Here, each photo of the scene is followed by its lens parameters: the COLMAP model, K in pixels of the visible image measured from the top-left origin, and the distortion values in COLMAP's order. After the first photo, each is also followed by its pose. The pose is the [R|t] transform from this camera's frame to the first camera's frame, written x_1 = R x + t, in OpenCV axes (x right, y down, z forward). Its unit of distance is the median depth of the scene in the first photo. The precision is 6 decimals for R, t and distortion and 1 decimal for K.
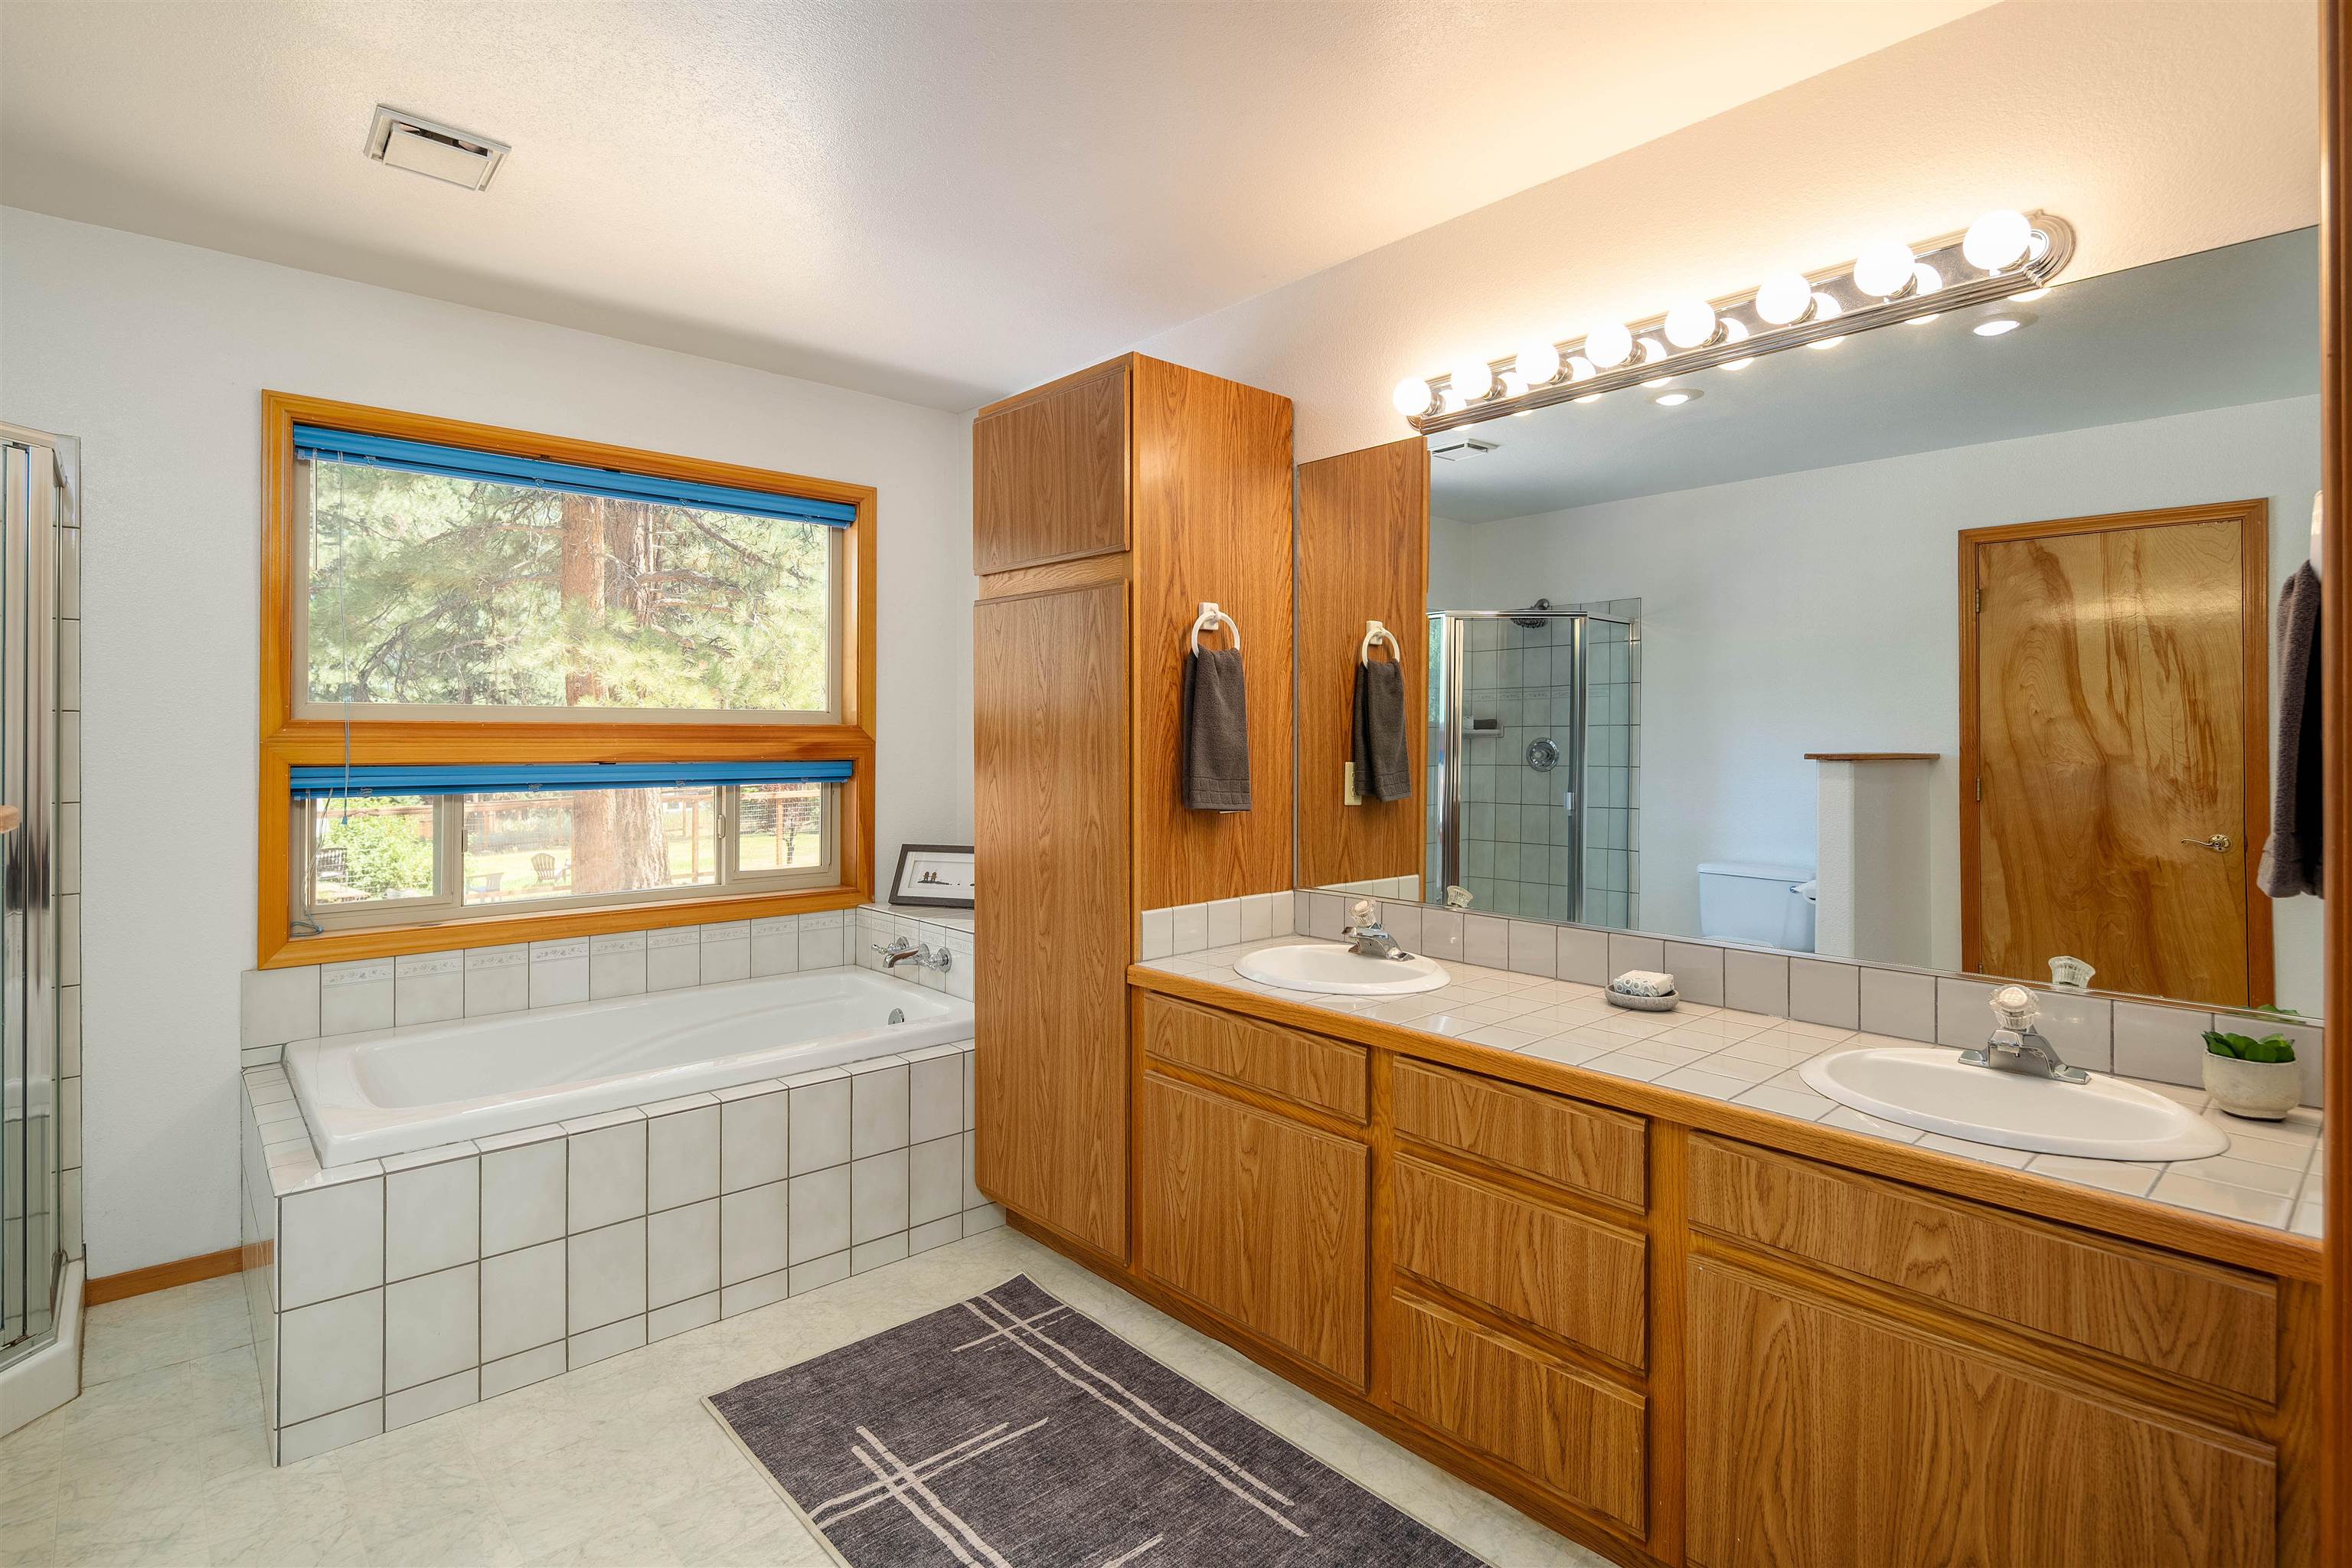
lens RADIAL K [[1168.0, 0, 1168.7], [0, 1168.0, 718.4], [0, 0, 1]] dist [-0.001596, -0.000171]
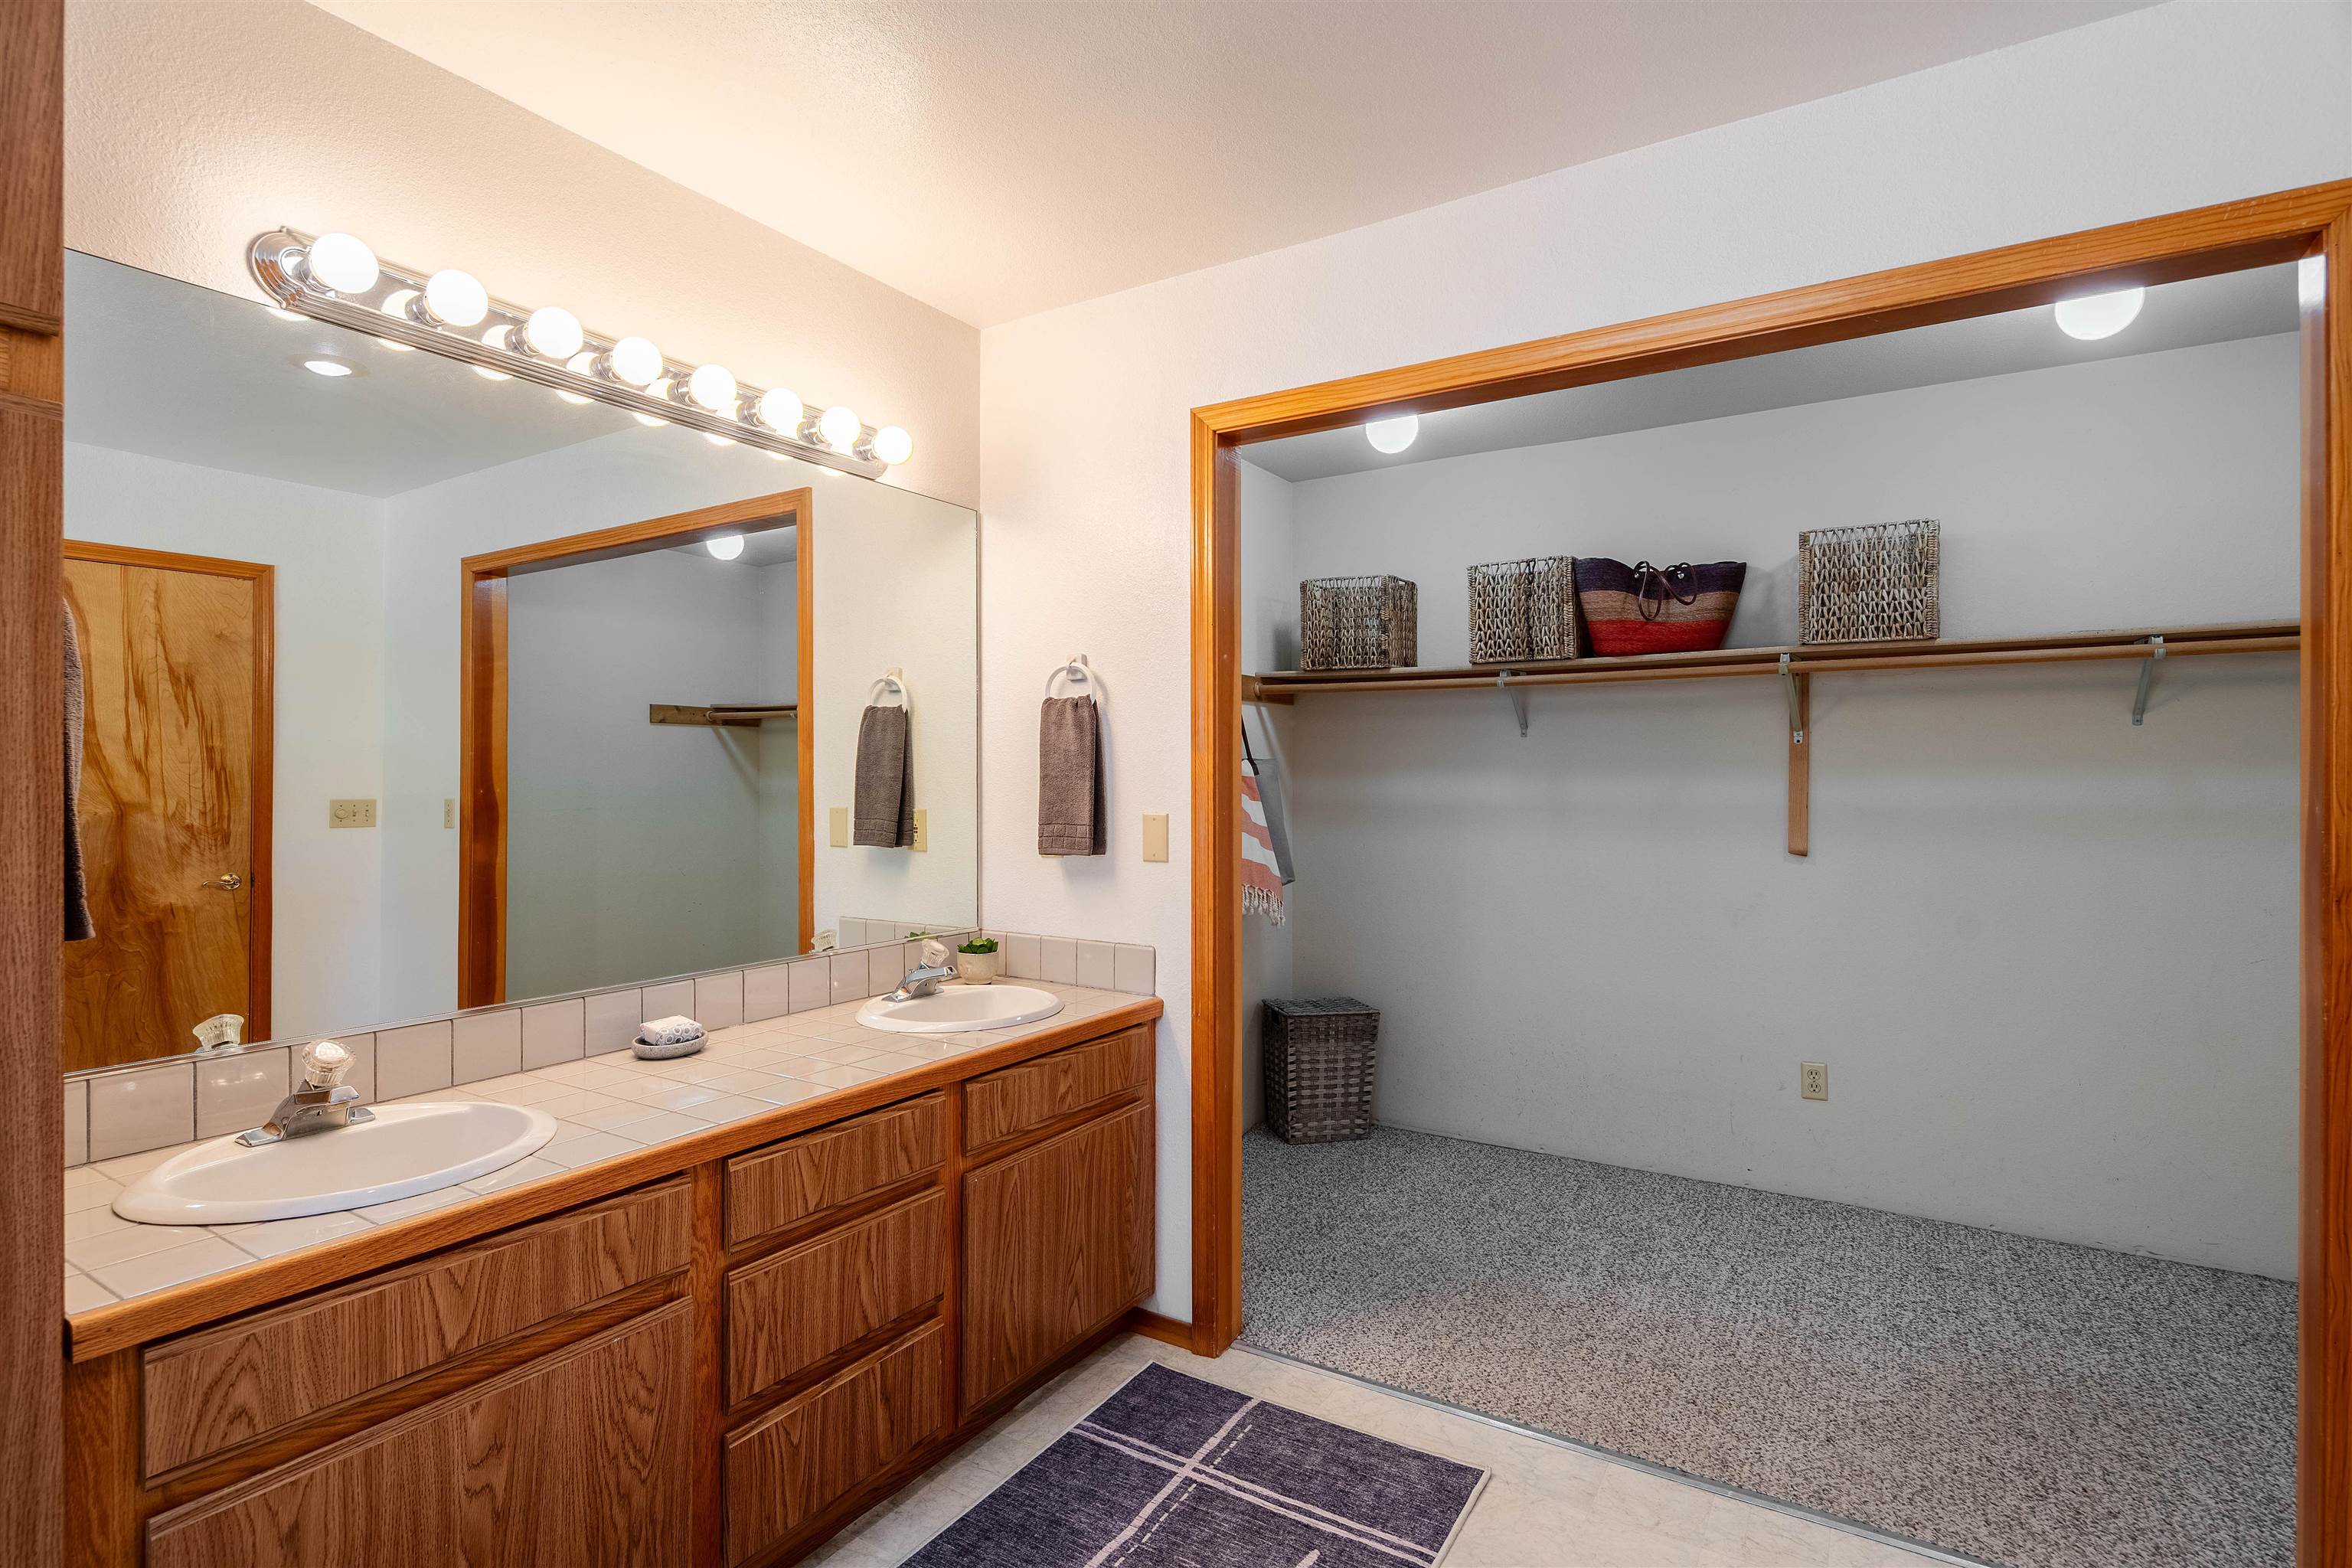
lens RADIAL K [[1155.9, 0, 1170.0], [0, 1155.9, 807.9], [0, 0, 1]] dist [0.001138, 0.000183]
pose [[-0.256722, -0.030318, 0.966010, -0.560566], [-0.001079, 0.999516, 0.031083, 0.009290], [-0.966485, 0.006938, -0.256630, 0.749955]]
